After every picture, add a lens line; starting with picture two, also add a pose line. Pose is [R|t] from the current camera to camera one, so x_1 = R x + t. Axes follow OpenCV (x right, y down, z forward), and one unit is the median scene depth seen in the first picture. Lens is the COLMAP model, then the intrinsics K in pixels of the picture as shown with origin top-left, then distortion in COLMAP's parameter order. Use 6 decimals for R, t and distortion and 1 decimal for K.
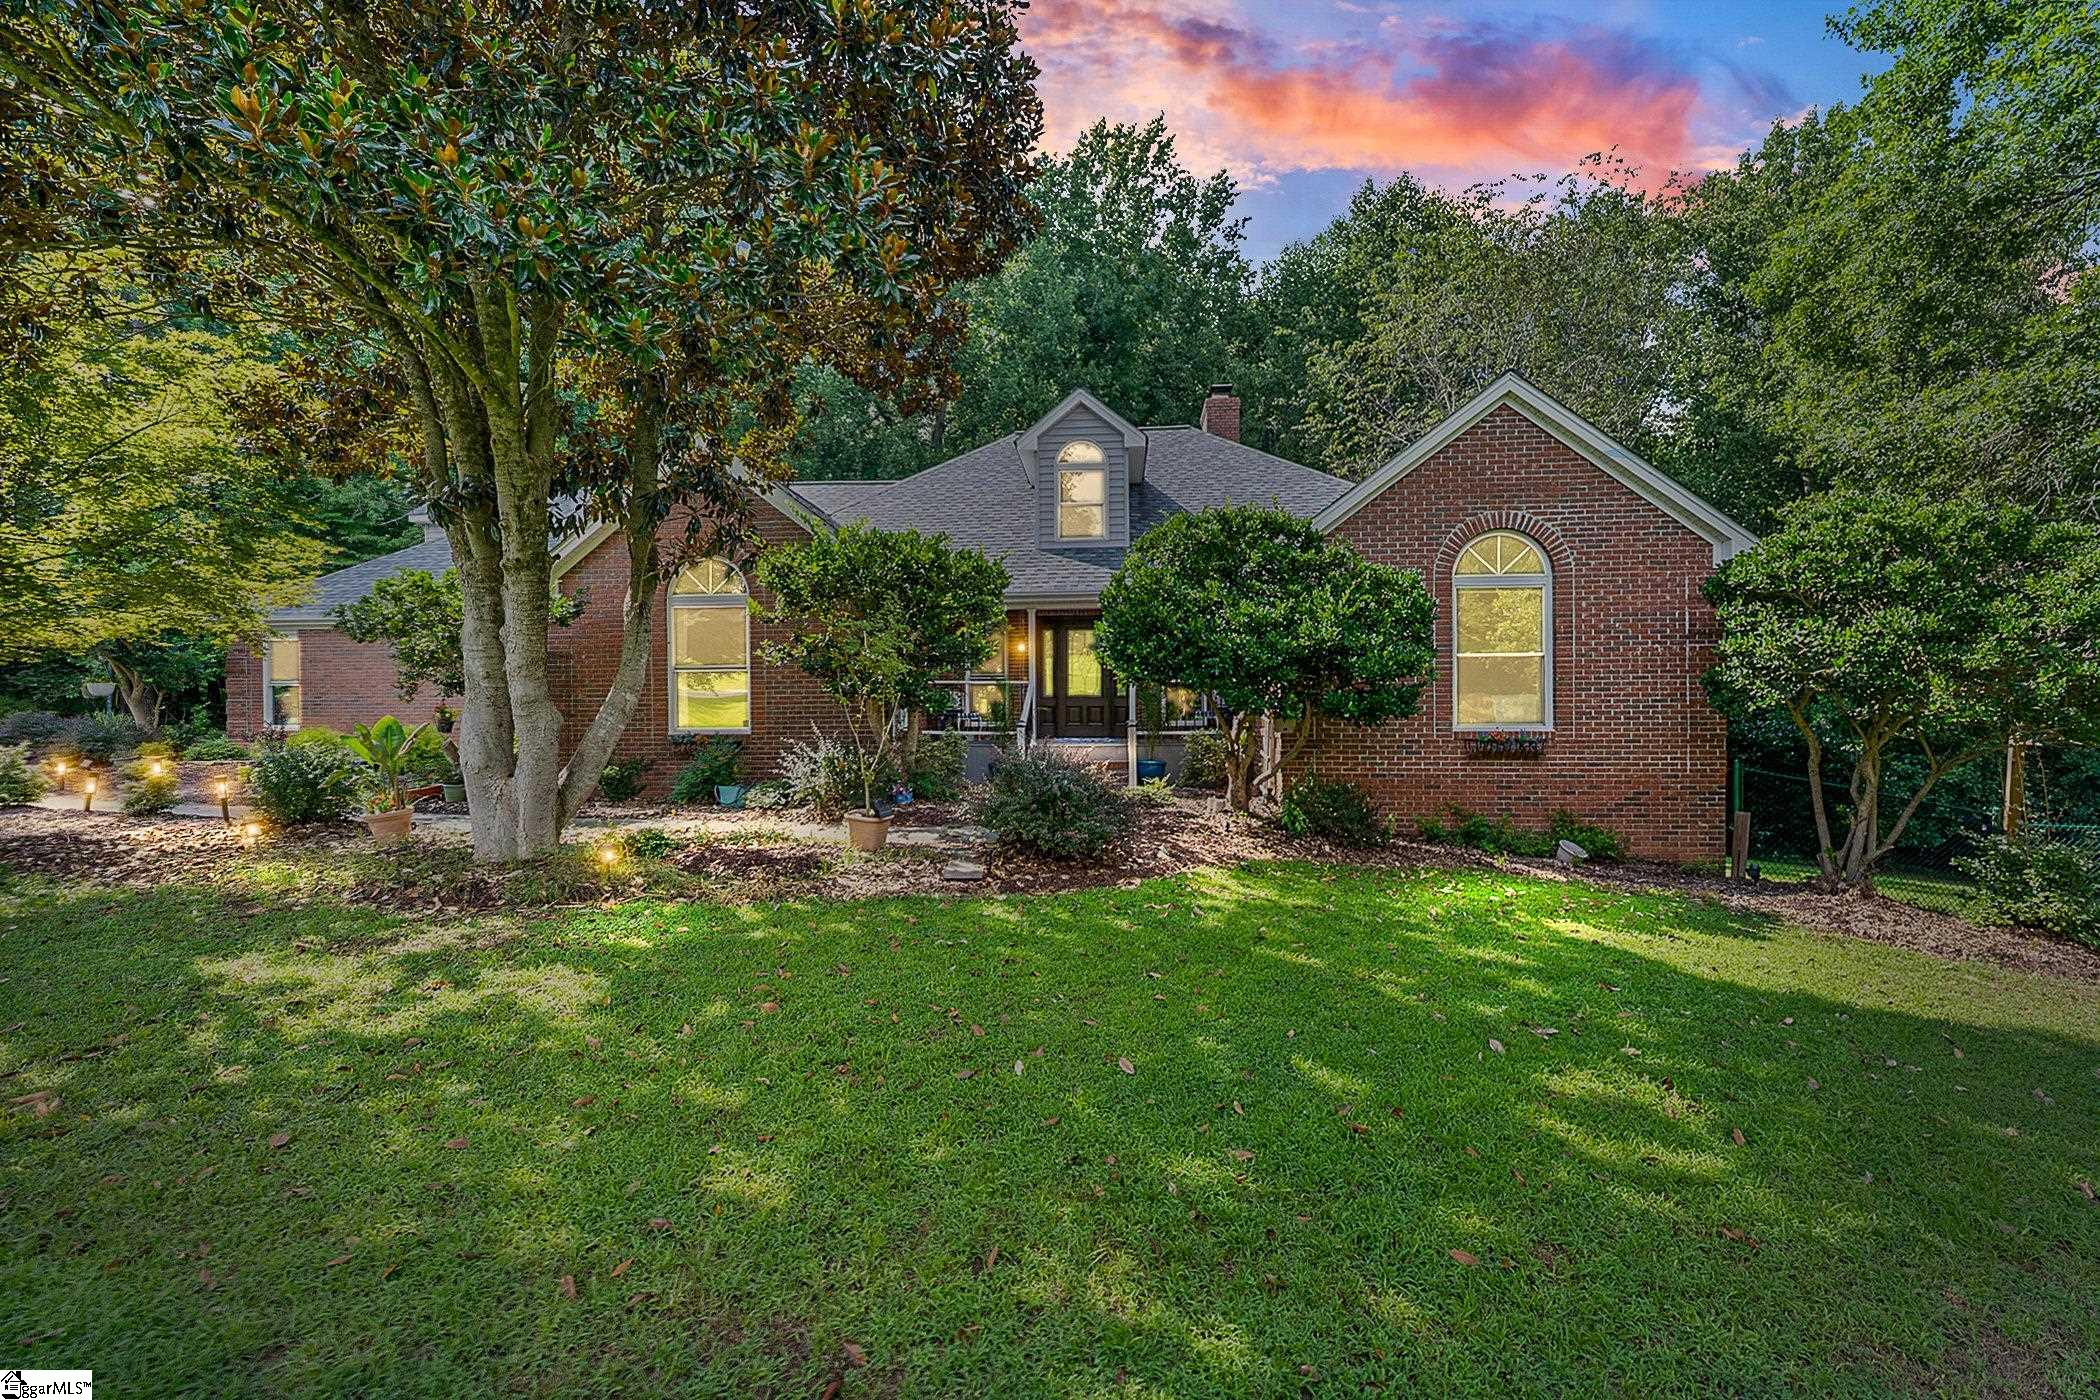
lens RADIAL K [[853.9, 0, 1051.7], [0, 853.9, 715.4], [0, 0, 1]] dist [-0.003780, -0.000145]
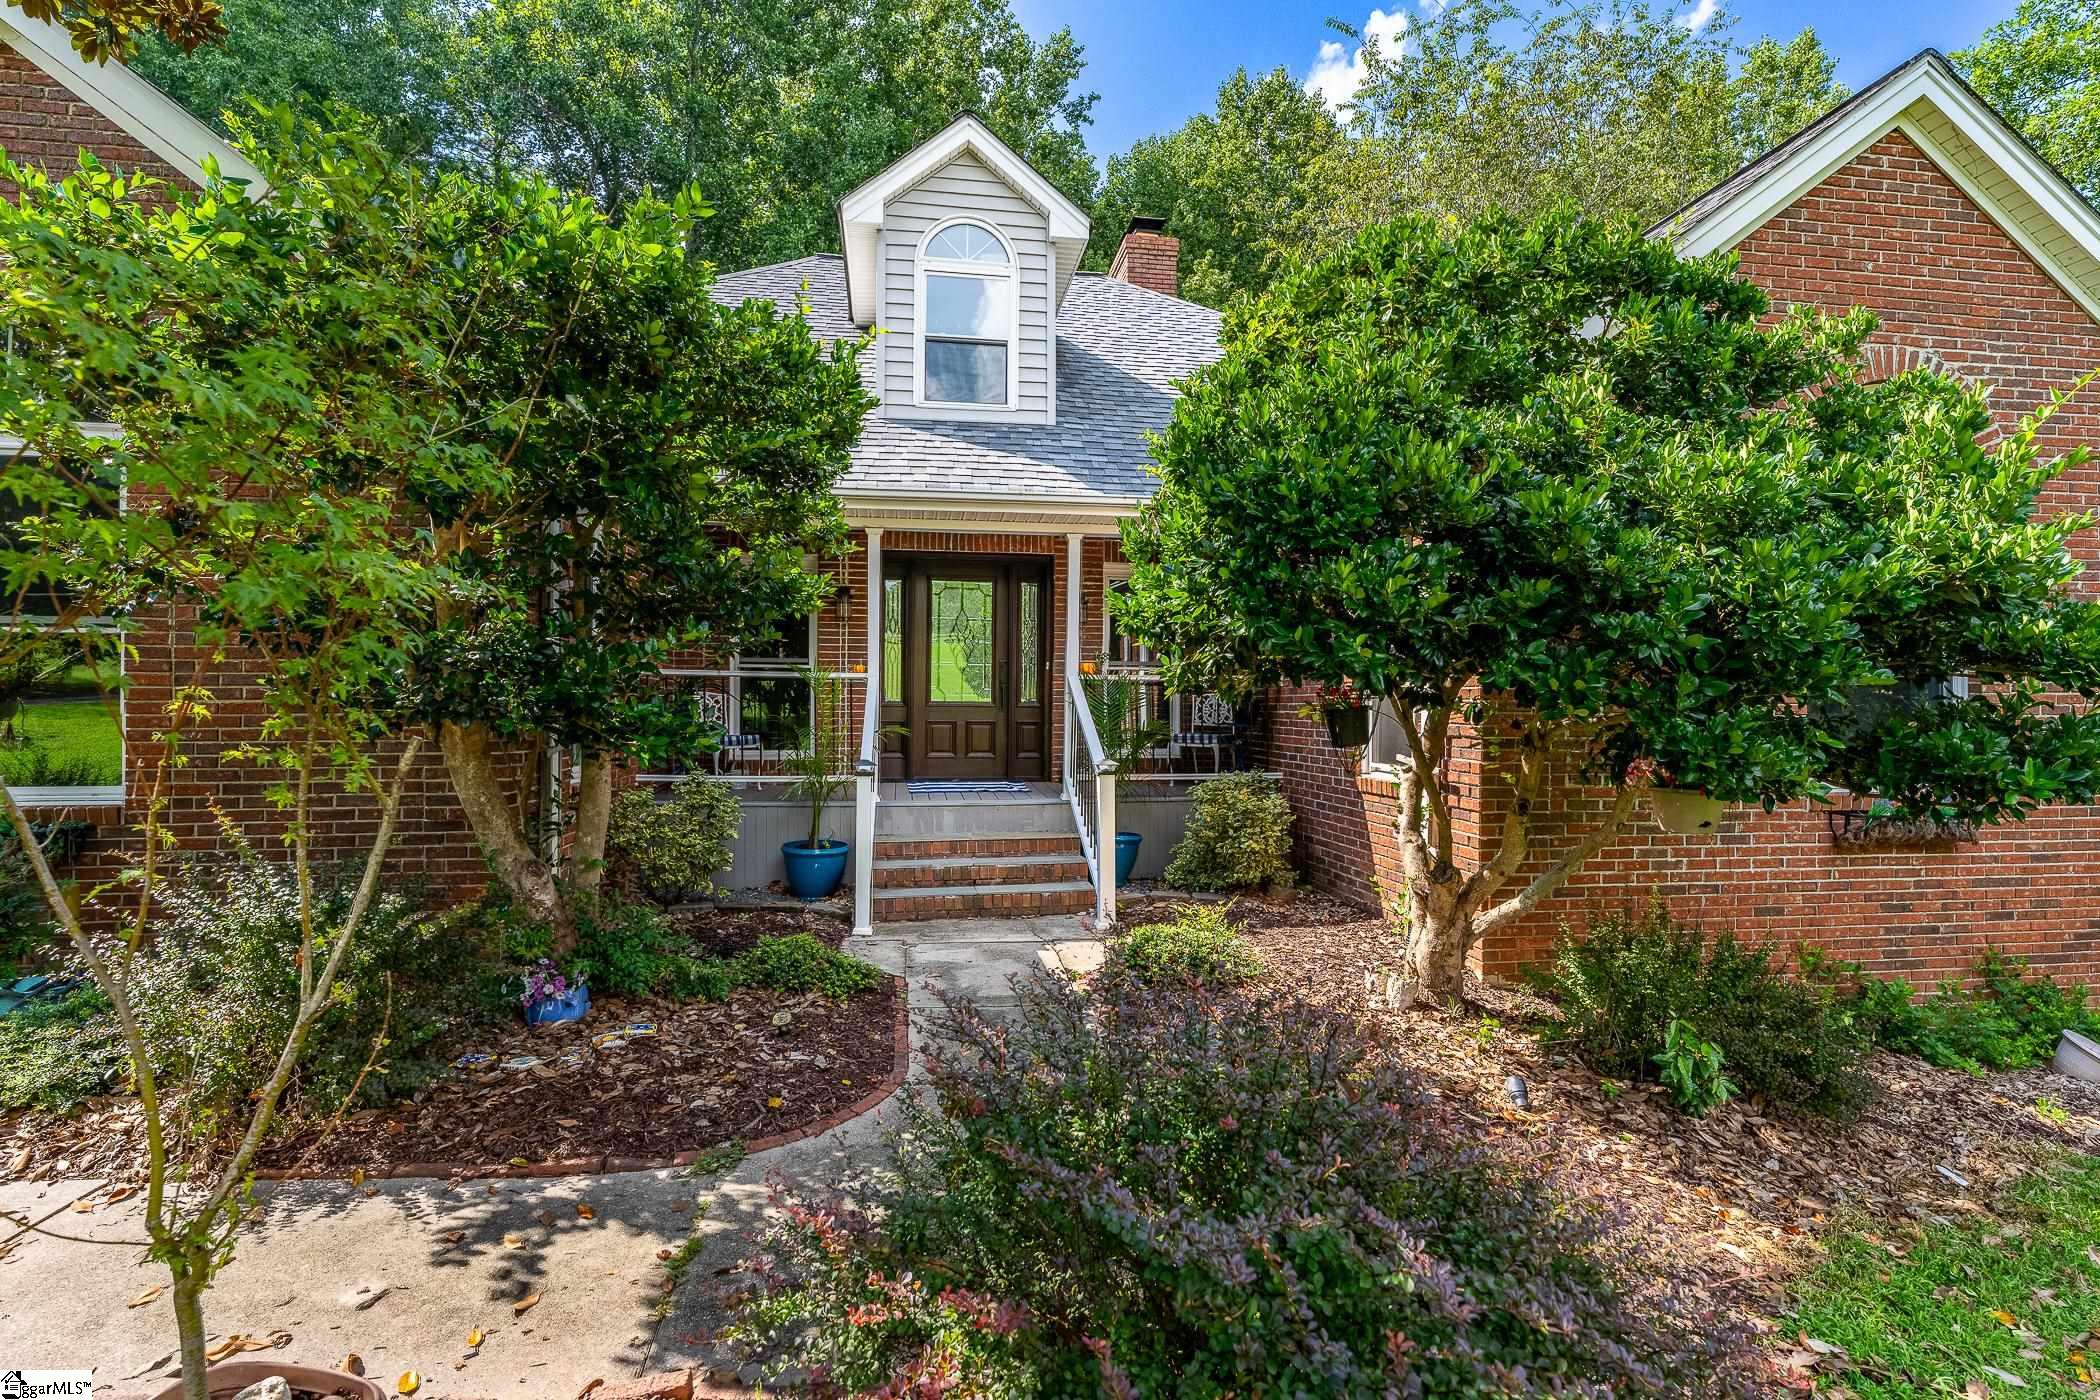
lens RADIAL K [[985.8, 0, 1042.4], [0, 985.8, 698.0], [0, 0, 1]] dist [-0.002834, -0.000180]
pose [[0.974786, 0.012094, 0.222813, -0.072764], [-0.008197, 0.999797, -0.018407, -0.022956], [-0.222991, 0.016117, 0.974687, 0.566707]]
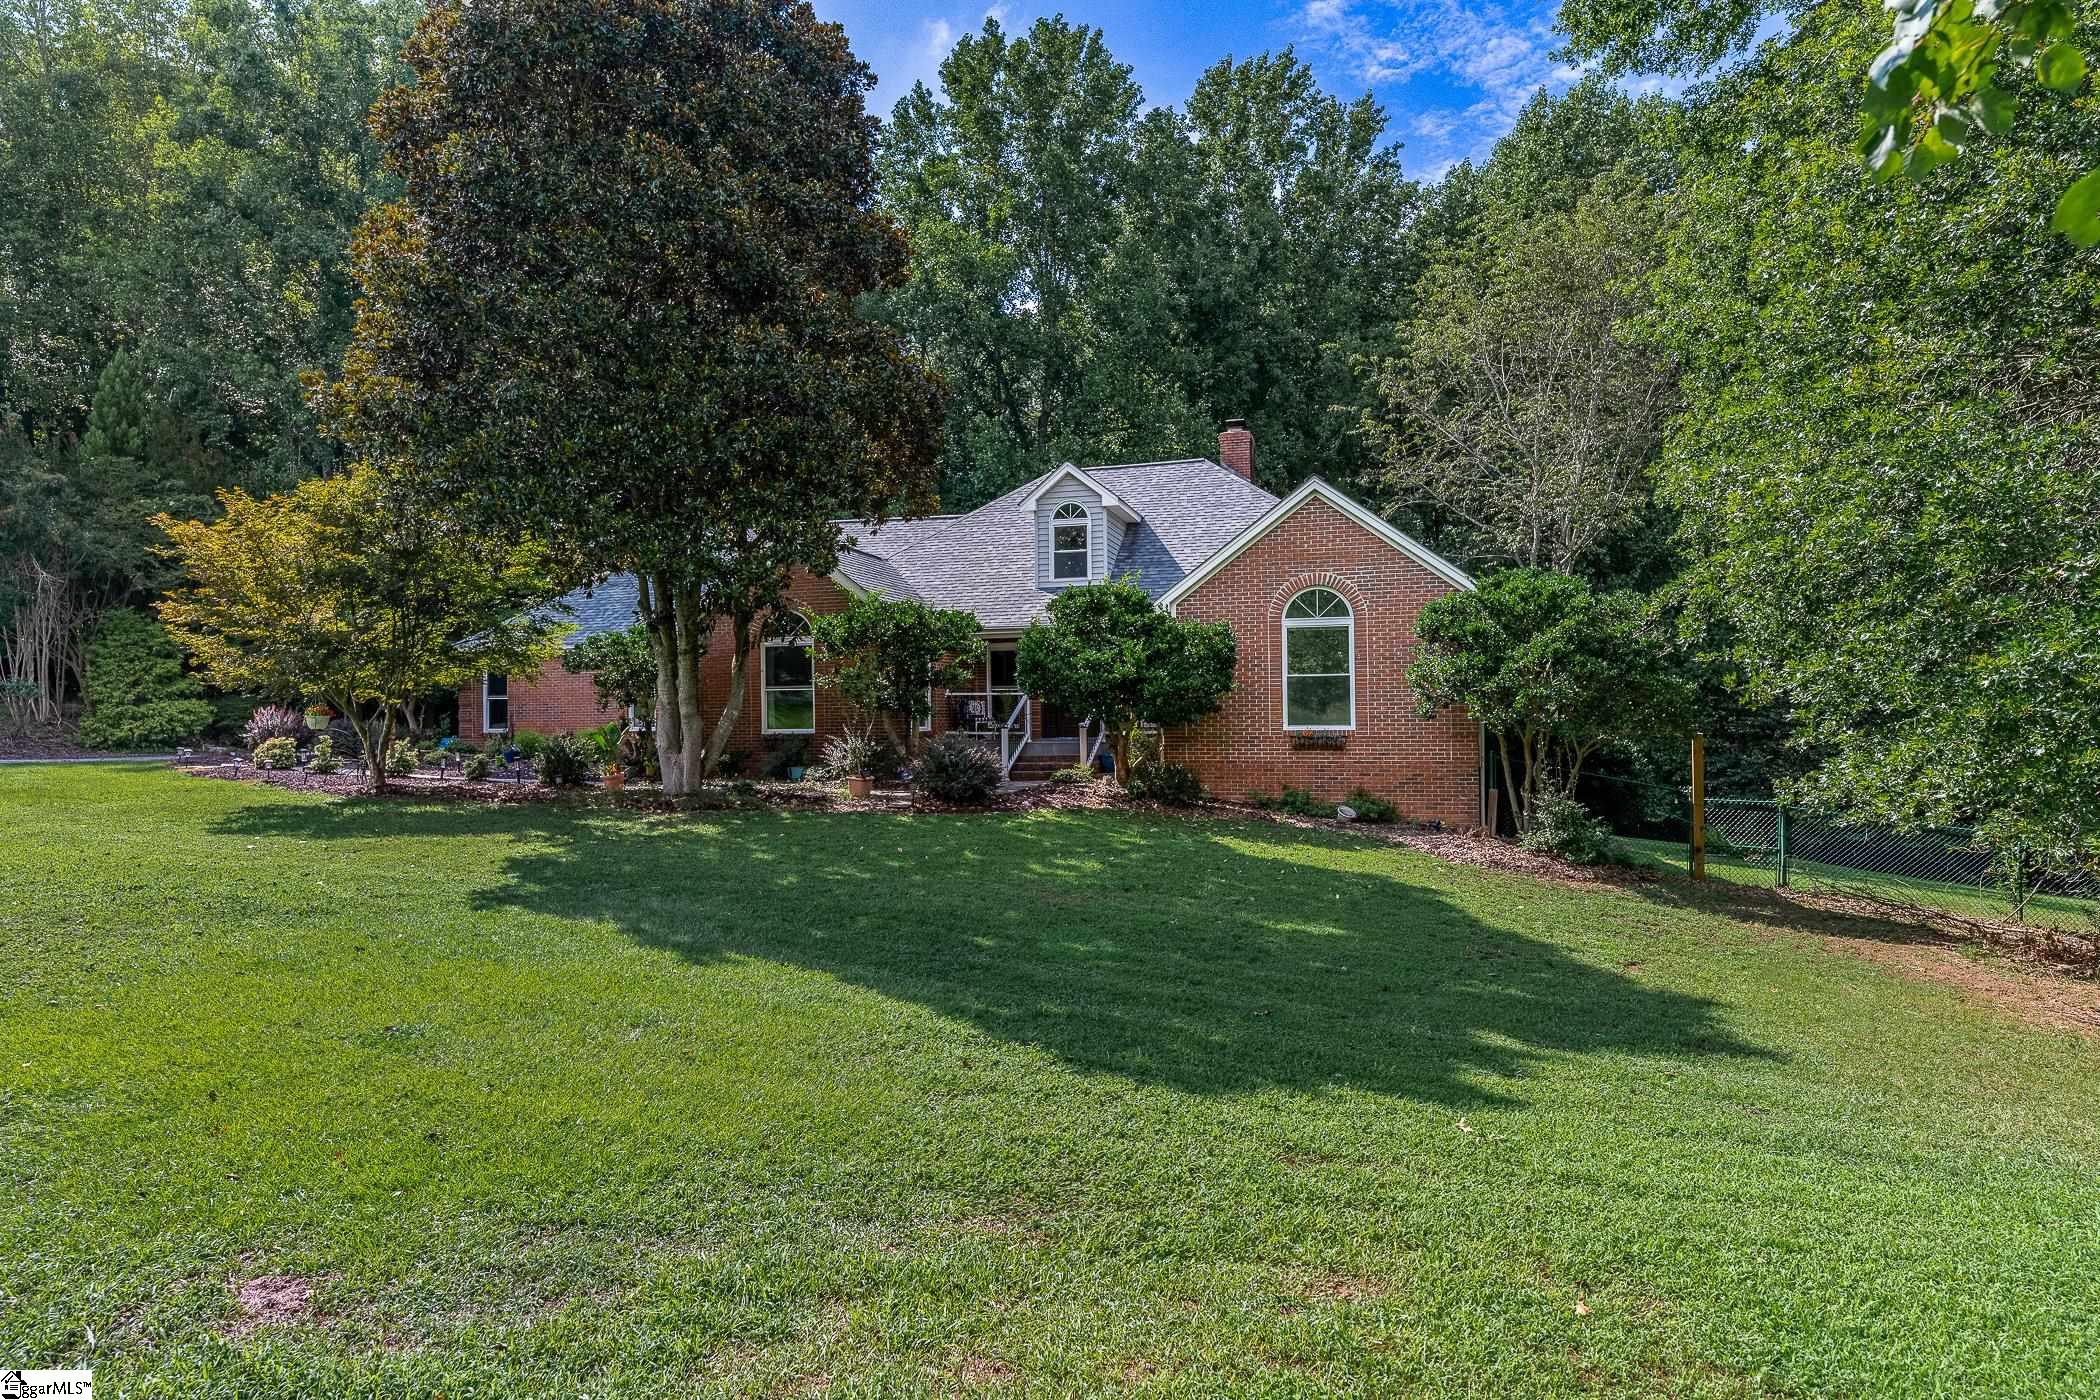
lens RADIAL K [[1135.9, 0, 1052.0], [0, 1135.9, 695.0], [0, 0, 1]] dist [0.003909, -0.000228]
pose [[0.980643, -0.009063, -0.195594, 0.470190], [0.005538, 0.999812, -0.018561, -0.006390], [0.195725, 0.017118, 0.980509, -0.911220]]
